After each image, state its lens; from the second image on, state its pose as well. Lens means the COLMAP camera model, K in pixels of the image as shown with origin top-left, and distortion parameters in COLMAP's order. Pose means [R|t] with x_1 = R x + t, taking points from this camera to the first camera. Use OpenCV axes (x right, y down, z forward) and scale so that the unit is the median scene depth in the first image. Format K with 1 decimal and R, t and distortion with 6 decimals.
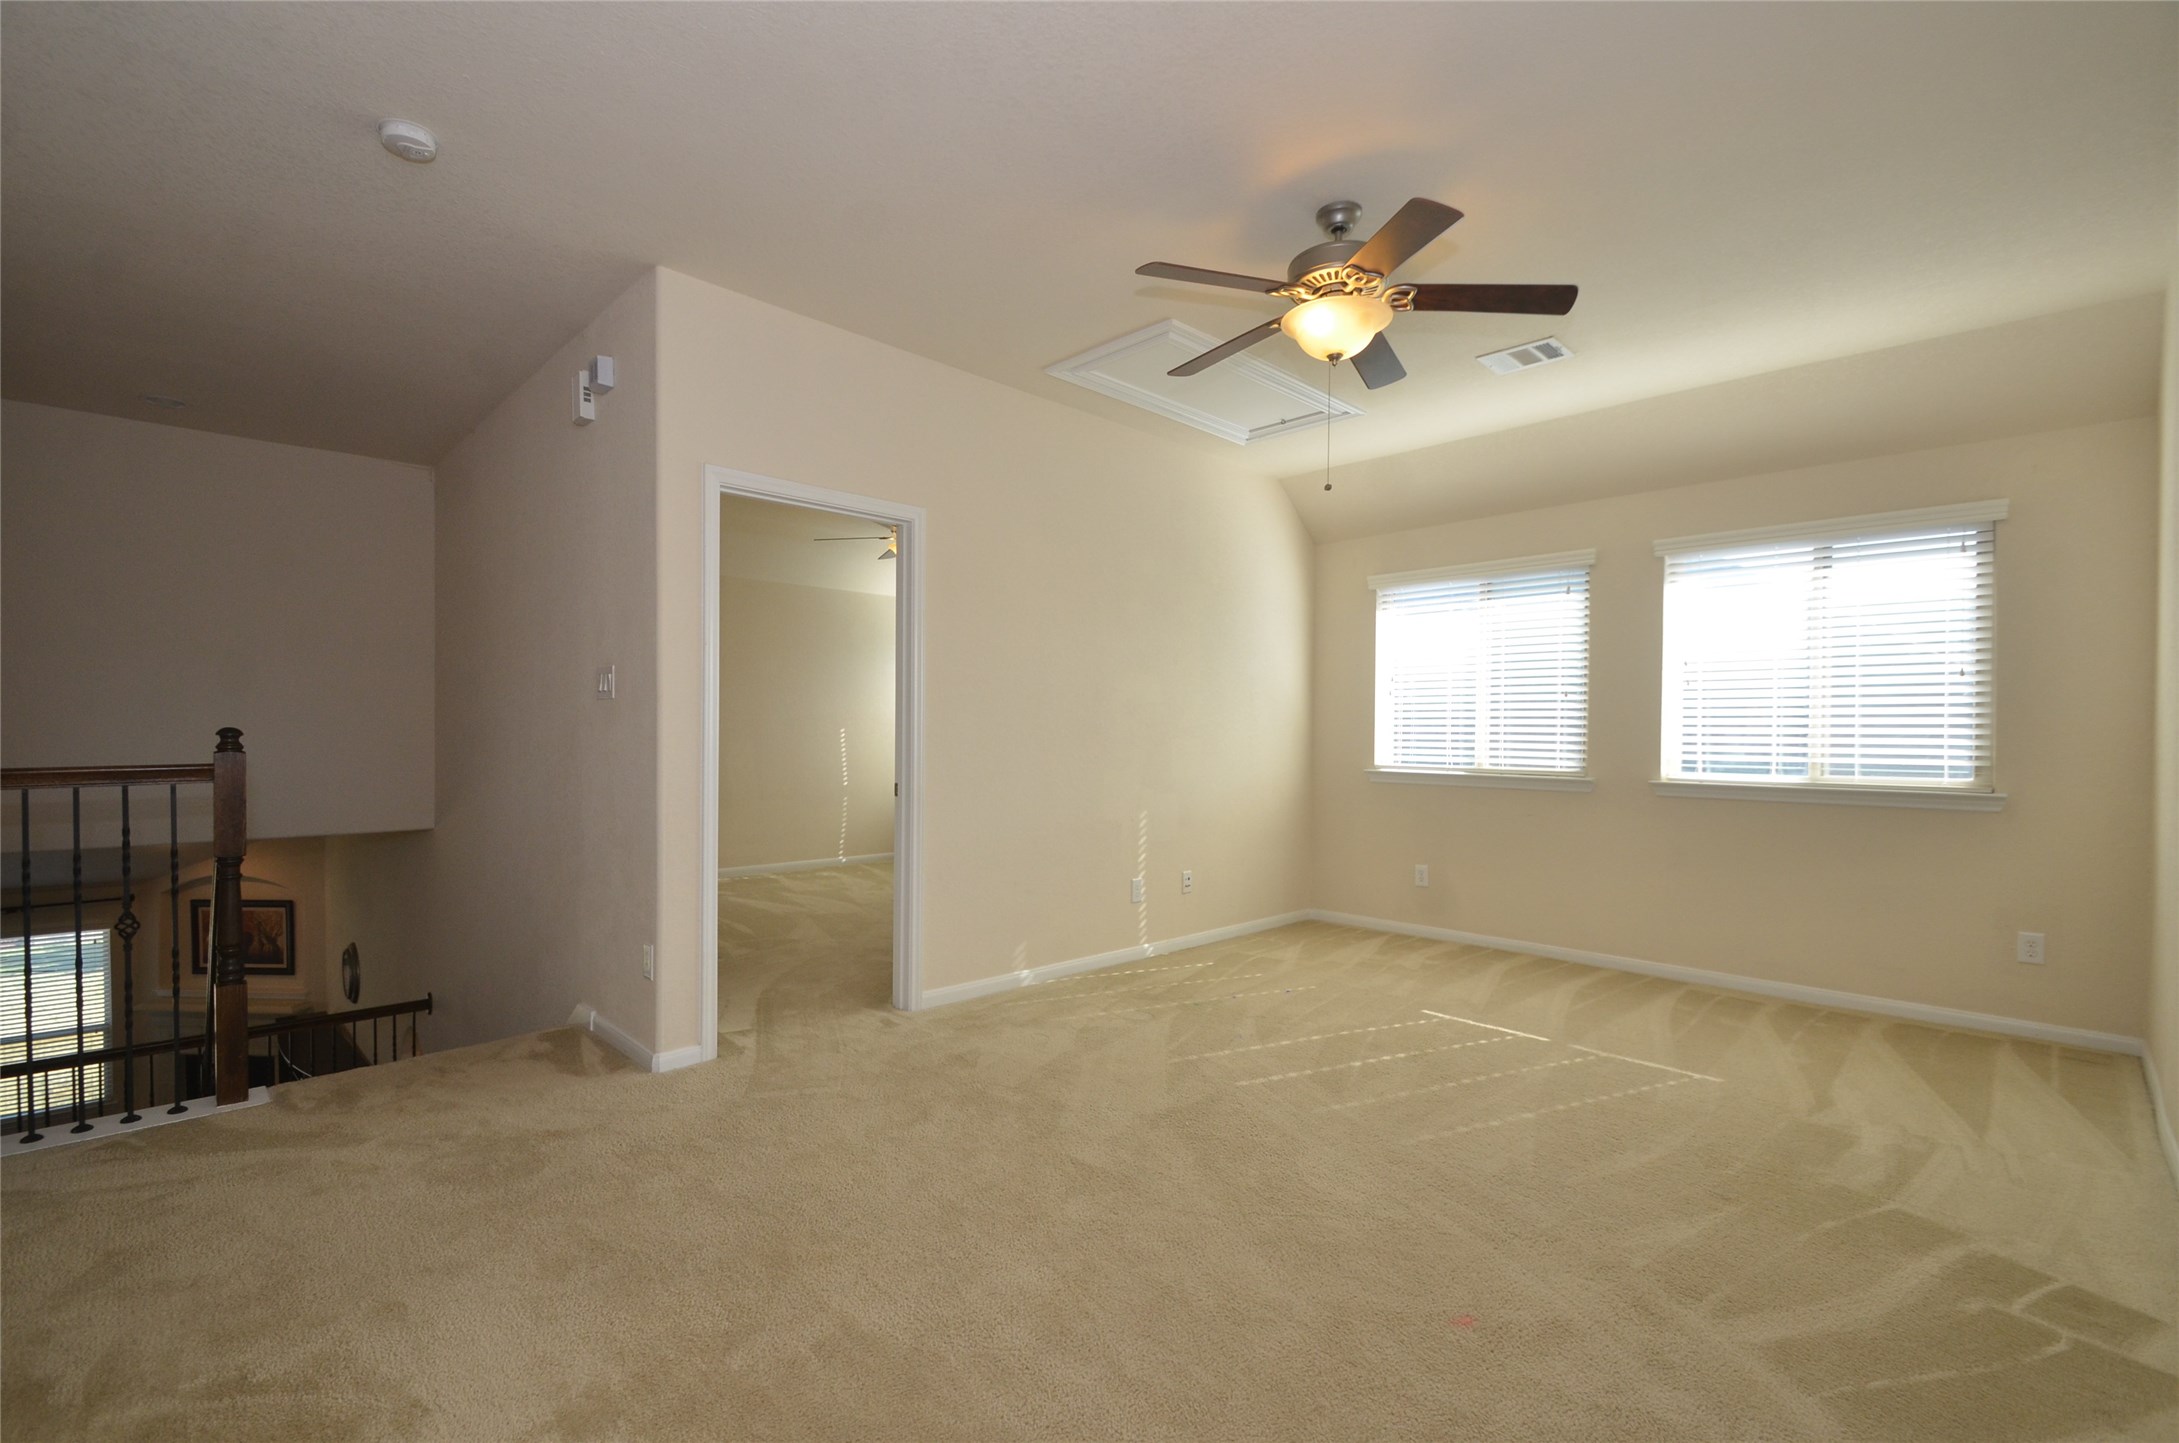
lens RADIAL K [[962.0, 0, 1045.0], [0, 962.0, 735.1], [0, 0, 1]] dist [0.013379, -0.011666]
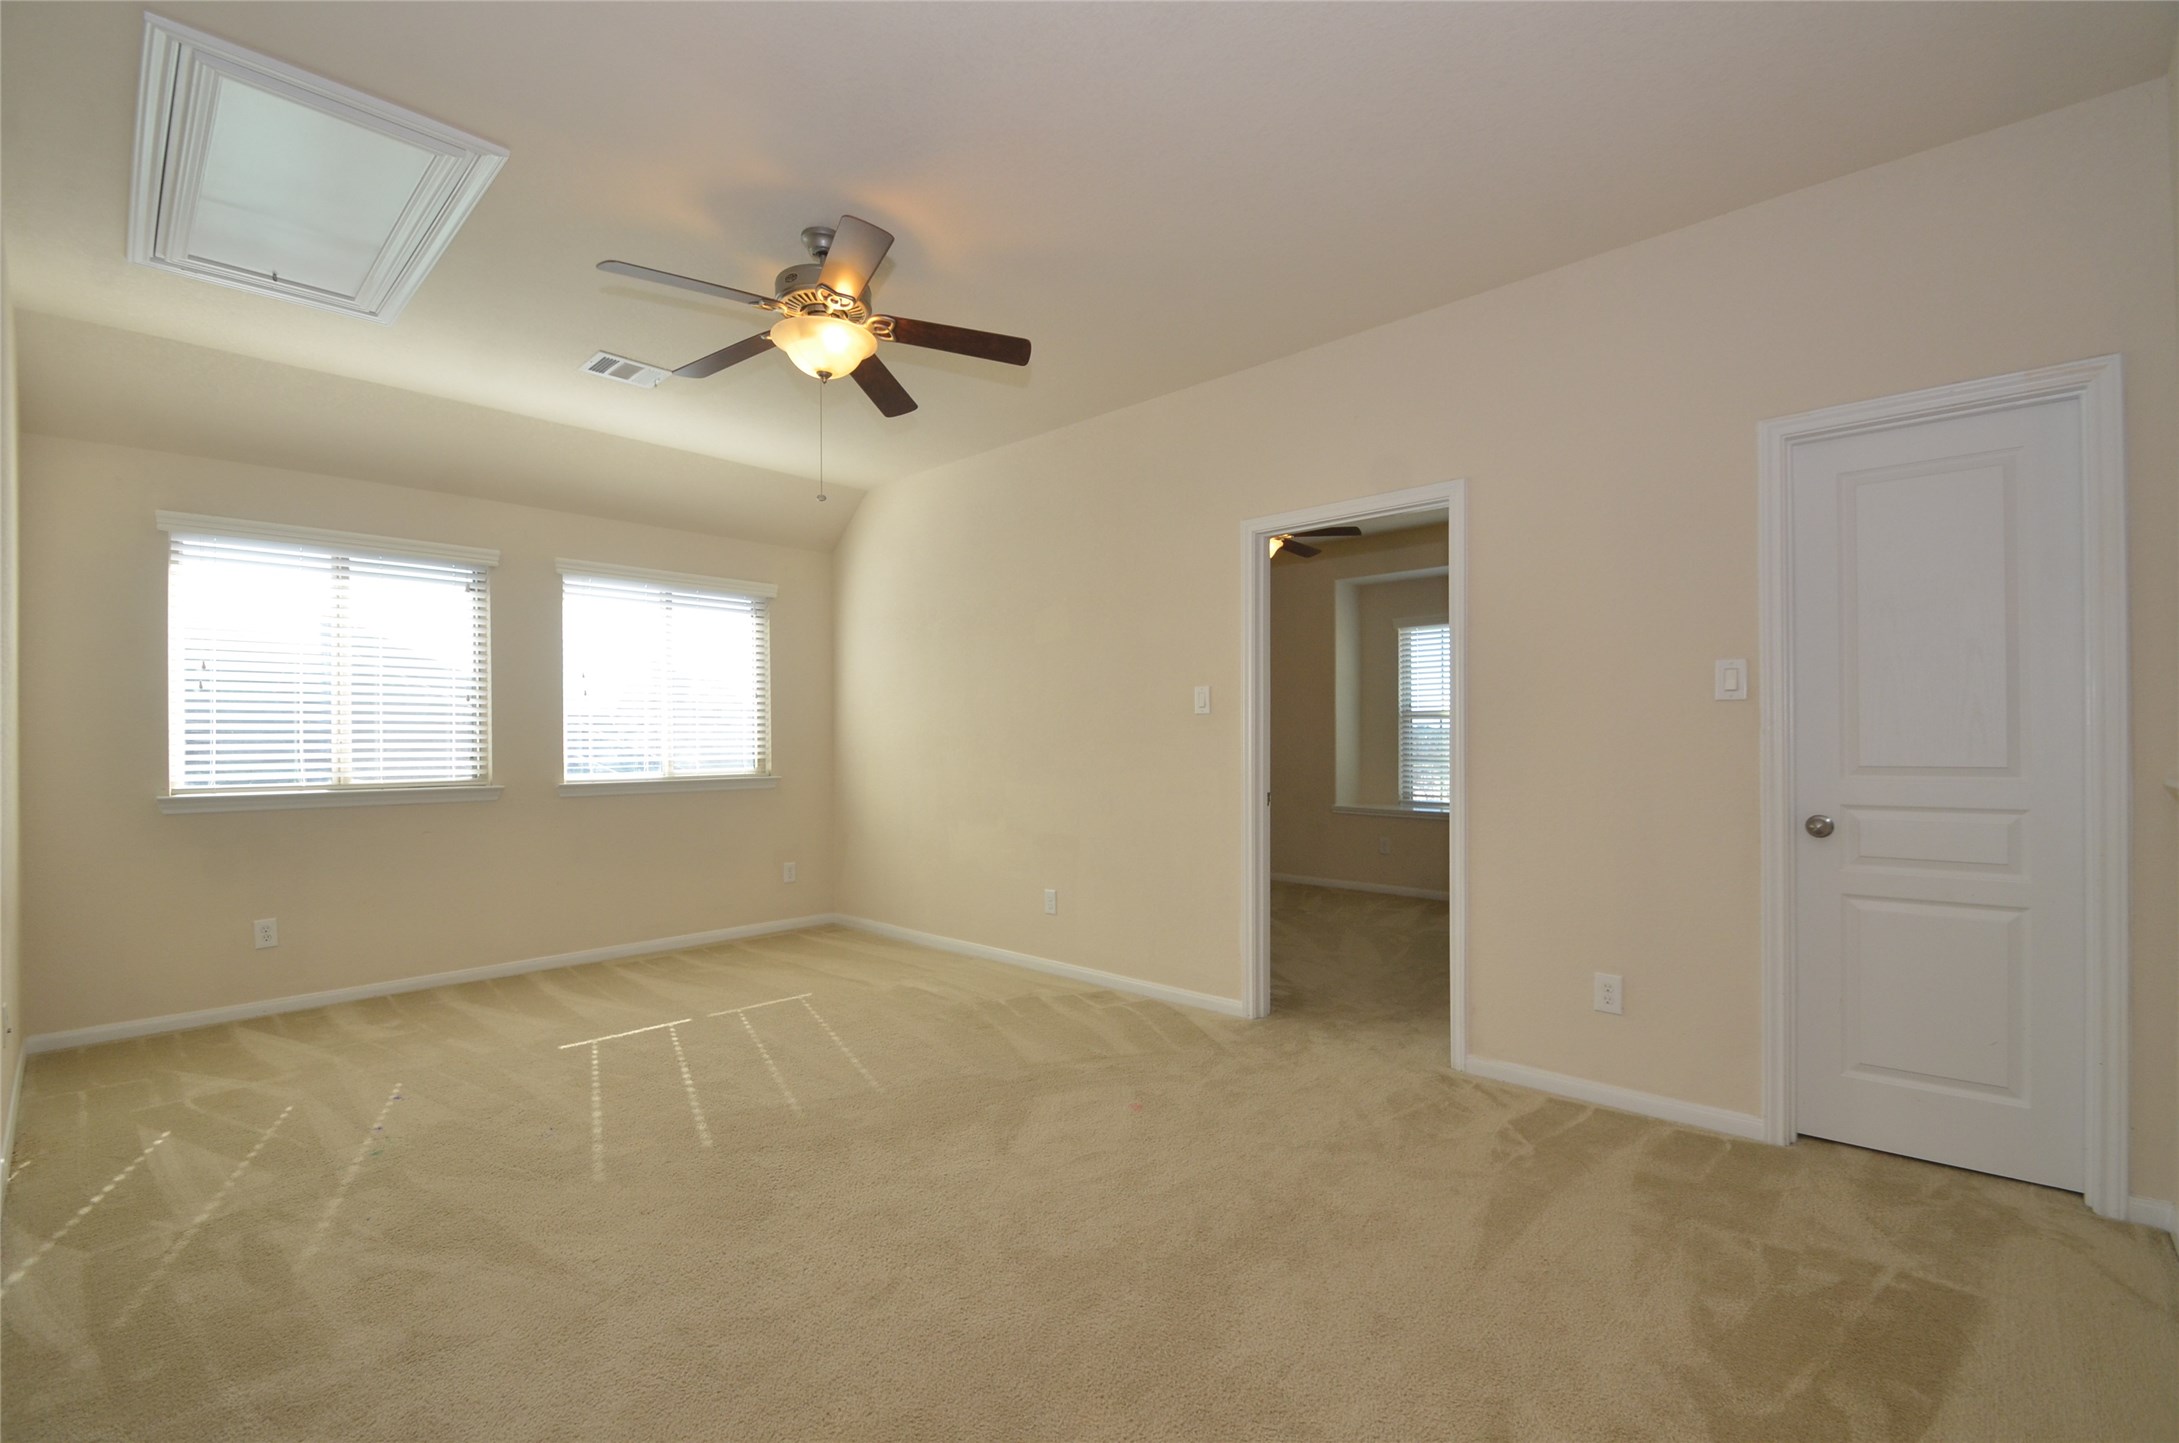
lens RADIAL K [[962.0, 0, 1087.6], [0, 962.0, 740.0], [0, 0, 1]] dist [0.013379, -0.011666]
pose [[-0.061080, -0.008918, 0.998093, -0.480642], [0.011257, 0.999890, 0.009623, -0.004392], [-0.998069, 0.011823, -0.060973, 0.499960]]
